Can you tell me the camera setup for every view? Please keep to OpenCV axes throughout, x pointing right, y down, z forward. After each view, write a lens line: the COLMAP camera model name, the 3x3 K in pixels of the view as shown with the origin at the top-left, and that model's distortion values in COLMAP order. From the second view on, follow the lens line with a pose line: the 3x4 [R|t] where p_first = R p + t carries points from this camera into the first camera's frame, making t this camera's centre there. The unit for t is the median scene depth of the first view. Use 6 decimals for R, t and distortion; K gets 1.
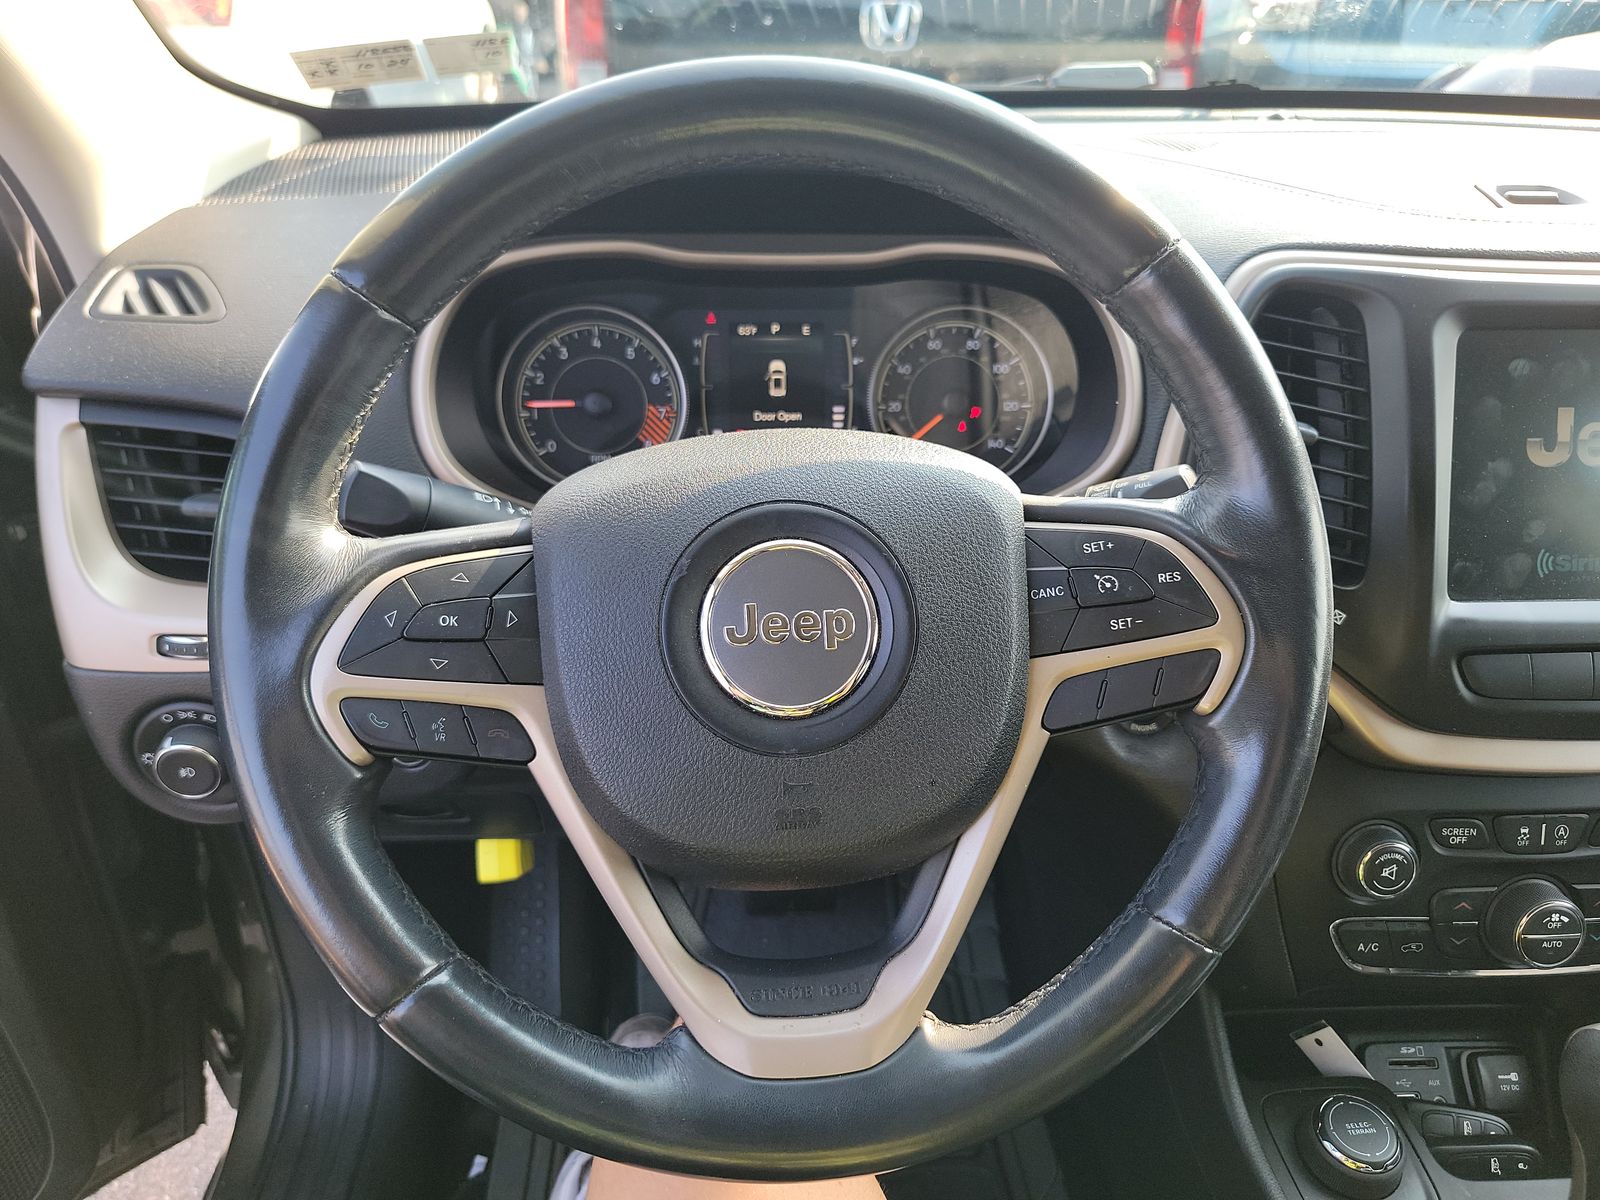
lens RADIAL K [[1136.8, 0, 840.7], [0, 1136.8, 607.1], [0, 0, 1]] dist [0.055075, -0.076886]
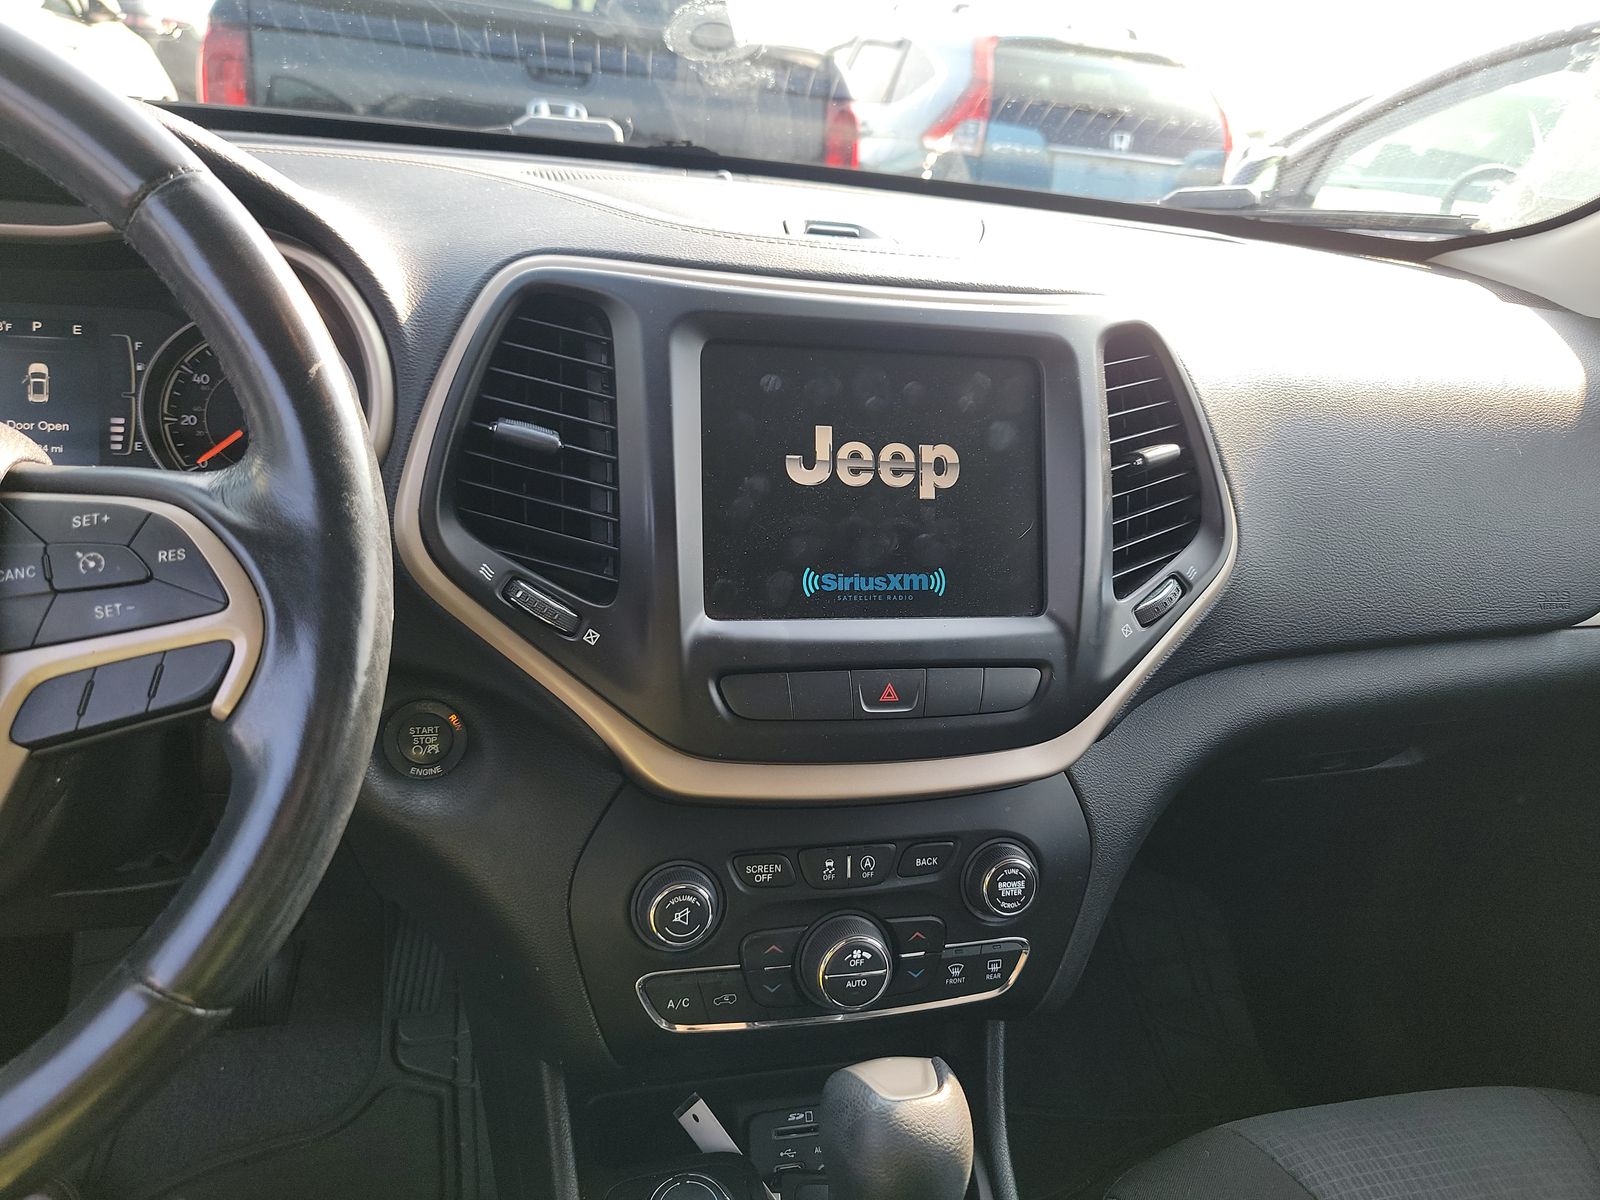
lens RADIAL K [[1136.8, 0, 840.7], [0, 1136.8, 607.1], [0, 0, 1]] dist [0.055075, -0.076886]
pose [[0.972451, 0.000182, 0.233106, 0.381459], [0.021047, 0.995847, -0.088577, 0.064688], [-0.232154, 0.091043, 0.968409, 0.049920]]
